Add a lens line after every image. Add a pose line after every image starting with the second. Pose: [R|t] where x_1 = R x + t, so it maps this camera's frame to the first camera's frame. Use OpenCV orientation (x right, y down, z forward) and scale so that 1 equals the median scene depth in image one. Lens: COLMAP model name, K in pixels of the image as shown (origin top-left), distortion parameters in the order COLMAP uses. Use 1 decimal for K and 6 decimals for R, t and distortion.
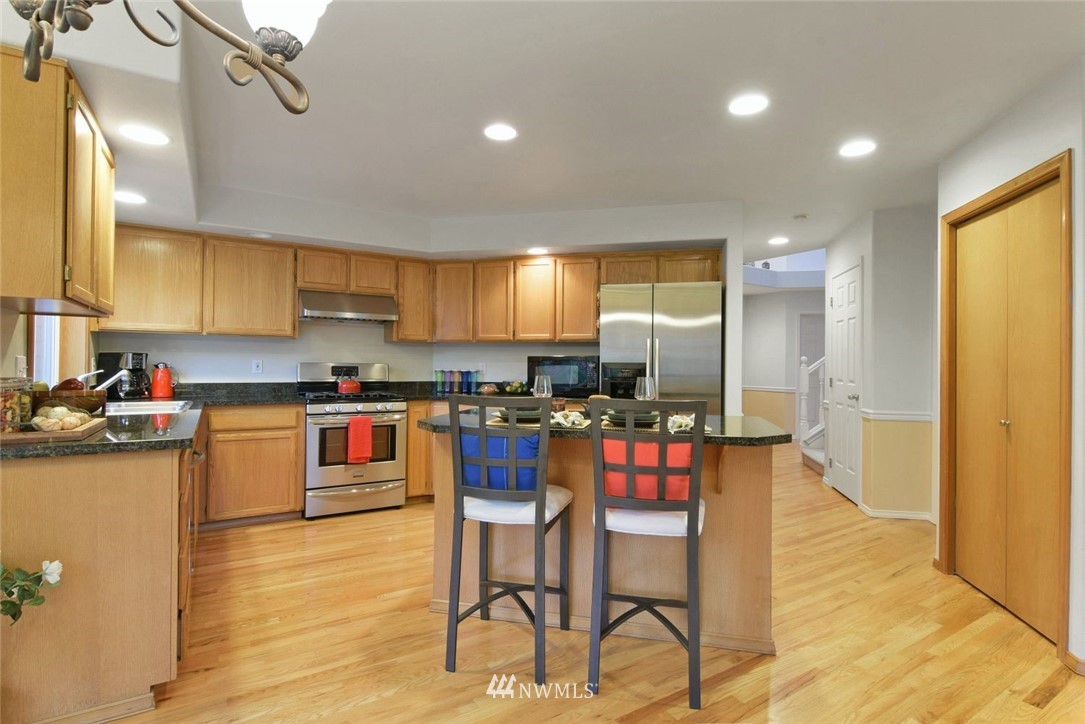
lens RADIAL K [[525.6, 0, 542.5], [0, 525.6, 362.0], [0, 0, 1]] dist [0.005714, -0.007489]
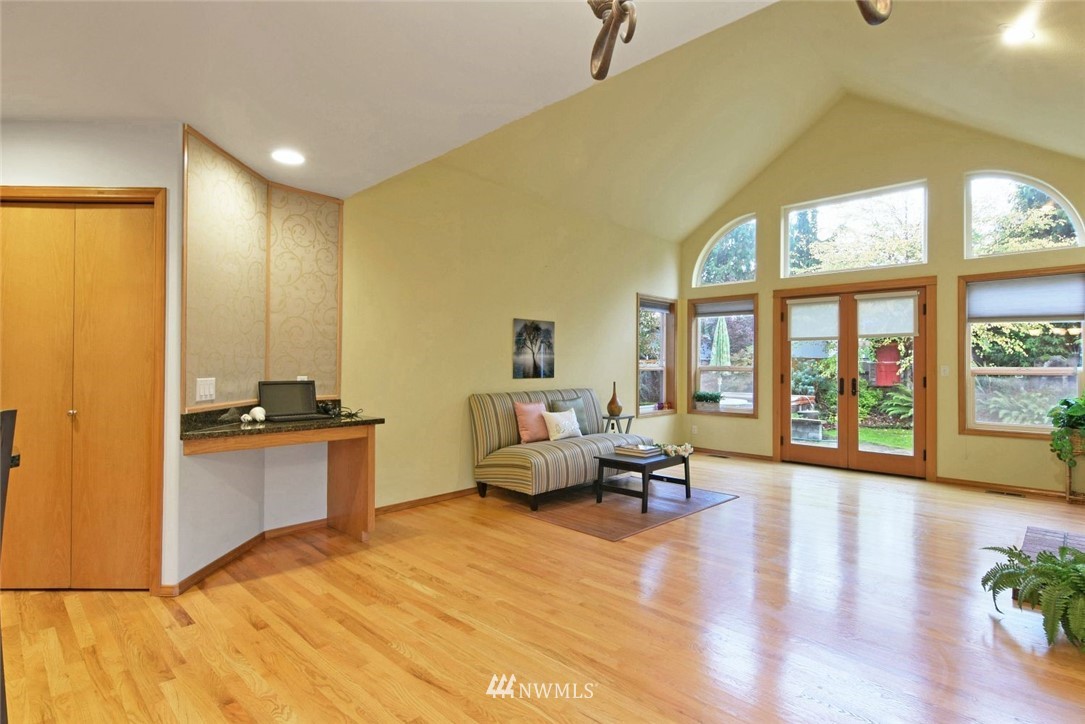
lens RADIAL K [[535.0, 0, 542.5], [0, 535.0, 362.0], [0, 0, 1]] dist [0.001822, -0.001982]
pose [[-0.246457, -0.000369, 0.969154, -0.243164], [-0.011844, 0.999926, -0.002631, 0.003289], [-0.969081, -0.012127, -0.246443, 0.222080]]
